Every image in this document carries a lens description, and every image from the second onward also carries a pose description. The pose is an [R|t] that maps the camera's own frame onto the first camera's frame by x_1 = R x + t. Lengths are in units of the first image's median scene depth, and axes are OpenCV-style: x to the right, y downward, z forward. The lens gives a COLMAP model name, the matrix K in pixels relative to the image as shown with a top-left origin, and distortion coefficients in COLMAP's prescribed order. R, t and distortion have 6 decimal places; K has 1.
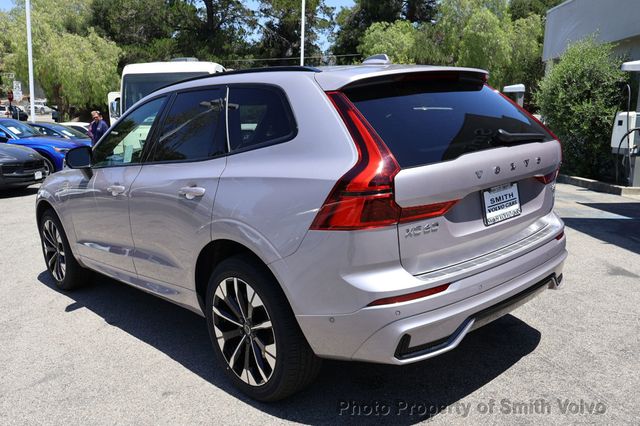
lens RADIAL K [[577.1, 0, 344.3], [0, 577.1, 214.8], [0, 0, 1]] dist [0.033683, 0.003403]
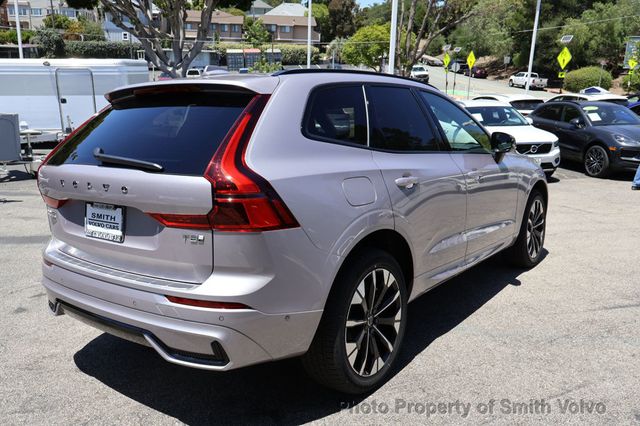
lens RADIAL K [[534.8, 0, 322.8], [0, 534.8, 227.9], [0, 0, 1]] dist [-0.010676, 0.017108]
pose [[0.166866, 0.265052, -0.949686, 1.231078], [-0.177438, 0.955537, 0.235508, -0.298247], [0.969882, 0.129213, 0.206477, 1.200730]]
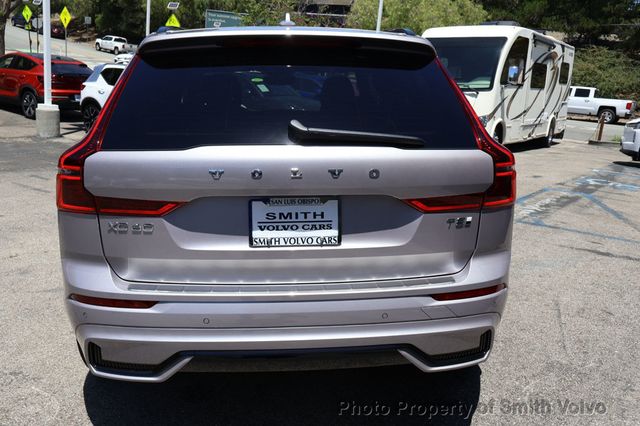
lens RADIAL K [[577.1, 0, 319.9], [0, 577.1, 211.8], [0, 0, 1]] dist [0.033683, 0.003403]
pose [[0.780031, 0.209596, -0.589594, 0.734826], [-0.178826, 0.977605, 0.110946, -0.121379], [0.599644, 0.018893, 0.800044, 0.450193]]
